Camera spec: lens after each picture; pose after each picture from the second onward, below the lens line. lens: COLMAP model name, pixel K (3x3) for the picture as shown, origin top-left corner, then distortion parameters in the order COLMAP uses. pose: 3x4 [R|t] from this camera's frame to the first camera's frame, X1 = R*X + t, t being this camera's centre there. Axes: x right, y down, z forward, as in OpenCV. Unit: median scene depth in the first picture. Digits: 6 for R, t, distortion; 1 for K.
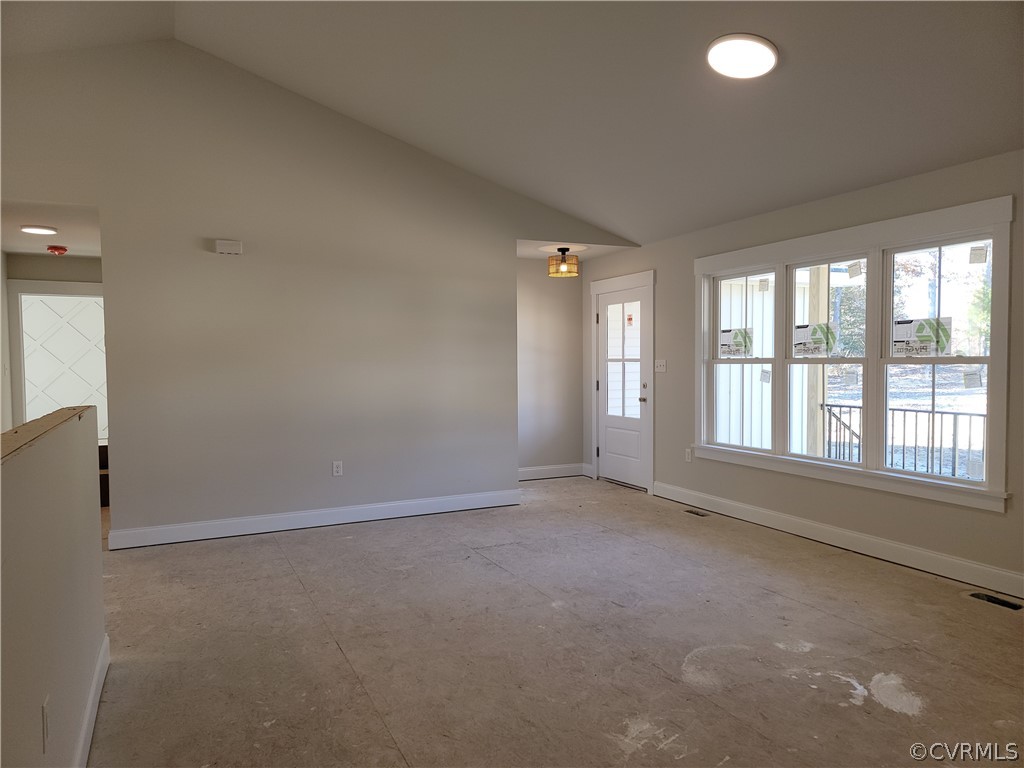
lens RADIAL K [[704.9, 0, 520.0], [0, 704.9, 376.0], [0, 0, 1]] dist [0.077114, -0.041406]
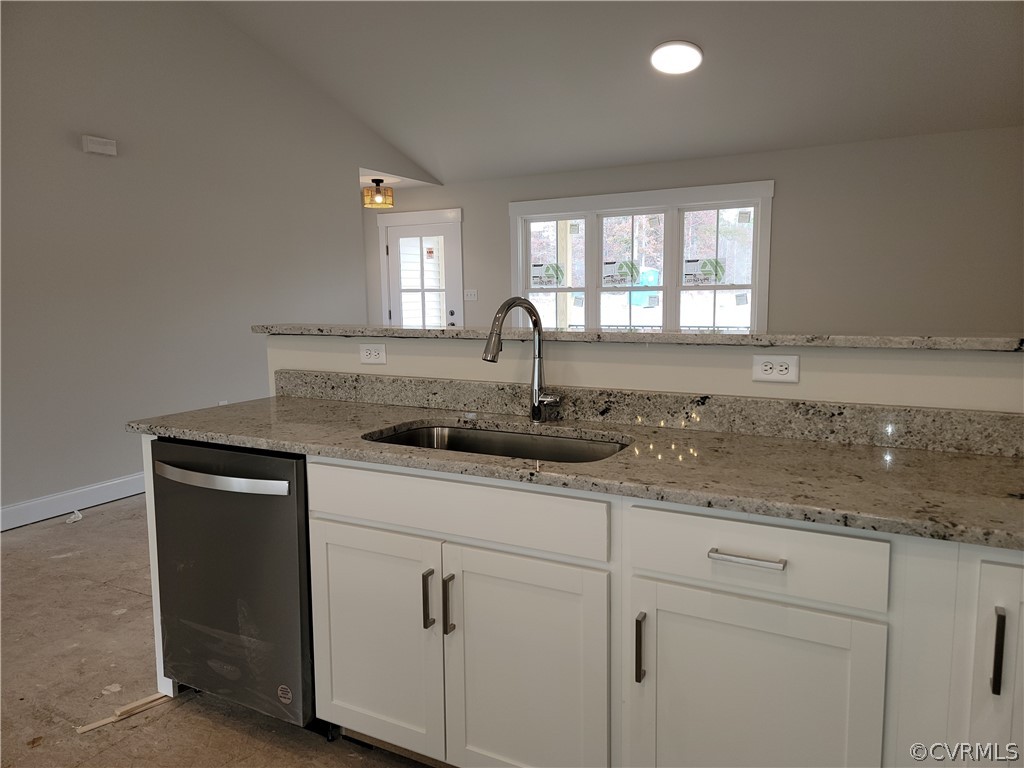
lens RADIAL K [[704.9, 0, 519.1], [0, 704.9, 384.0], [0, 0, 1]] dist [0.077114, -0.041406]
pose [[0.798341, -0.083425, 0.596399, -0.604658], [0.021567, 0.993683, 0.110128, 0.006209], [-0.601819, -0.075057, 0.795097, 0.055081]]
